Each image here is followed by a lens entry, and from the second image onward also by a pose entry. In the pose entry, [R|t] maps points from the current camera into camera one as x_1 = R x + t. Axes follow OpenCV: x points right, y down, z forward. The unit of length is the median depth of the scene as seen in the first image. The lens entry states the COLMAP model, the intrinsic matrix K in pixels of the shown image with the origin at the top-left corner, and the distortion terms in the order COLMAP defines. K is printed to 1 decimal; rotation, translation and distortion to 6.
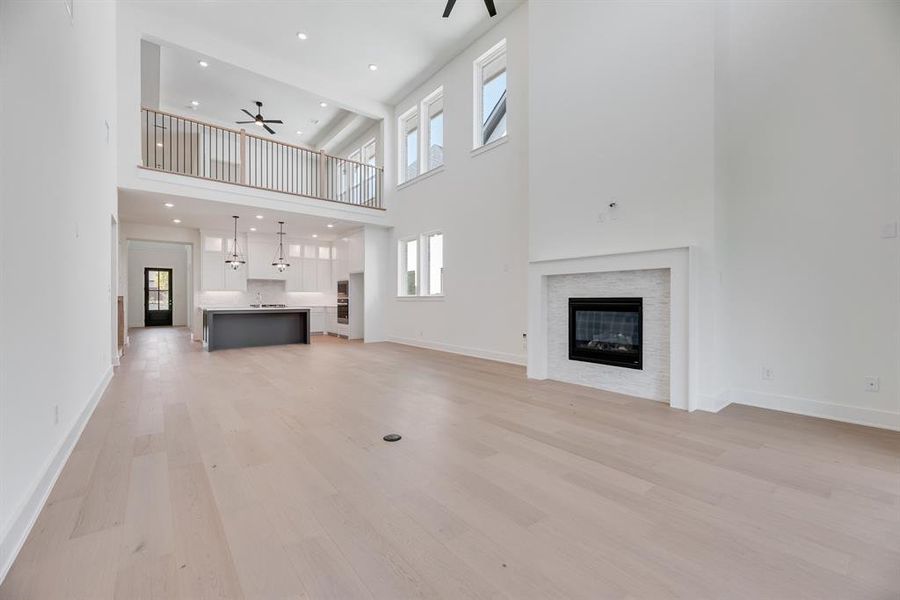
lens RADIAL K [[363.8, 0, 453.5], [0, 363.8, 297.8], [0, 0, 1]] dist [-0.003438, -0.000140]
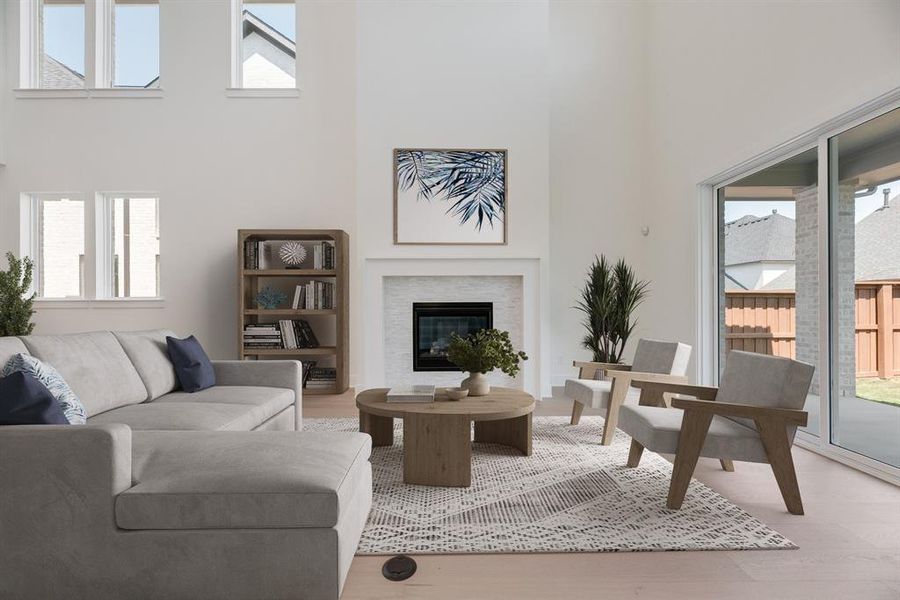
lens RADIAL K [[363.8, 0, 451.2], [0, 363.8, 303.3], [0, 0, 1]] dist [-0.003438, -0.000140]
pose [[0.633760, -0.002233, 0.773527, -0.315467], [0.000500, 0.999997, 0.002477, -0.000298], [-0.773530, -0.001183, 0.633759, 0.361856]]
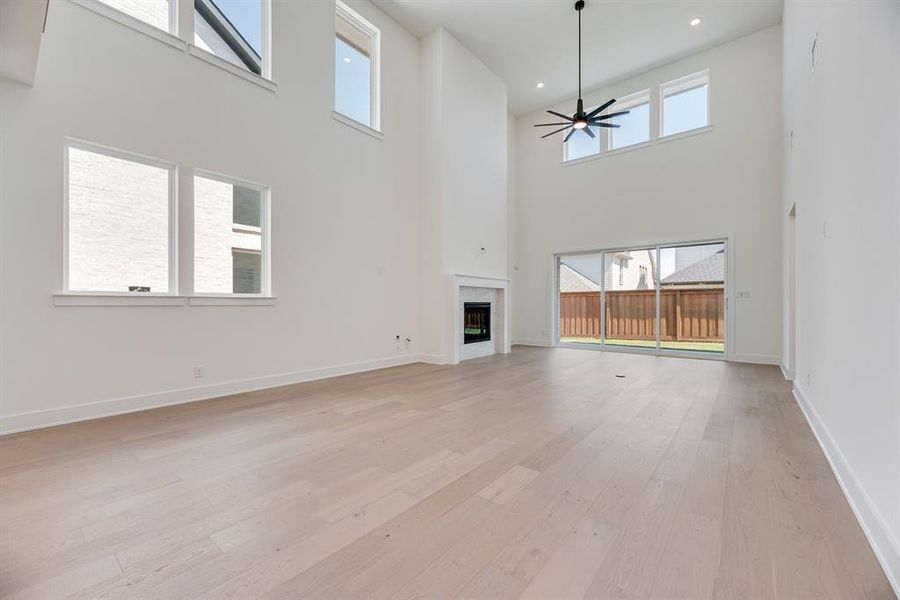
lens RADIAL K [[363.8, 0, 450.5], [0, 363.8, 302.3], [0, 0, 1]] dist [-0.003438, -0.000140]
pose [[-0.202183, 0.005028, 0.979335, -1.115852], [-0.004342, 0.999972, -0.006031, 0.009611], [-0.979338, -0.005472, -0.202155, 1.353302]]
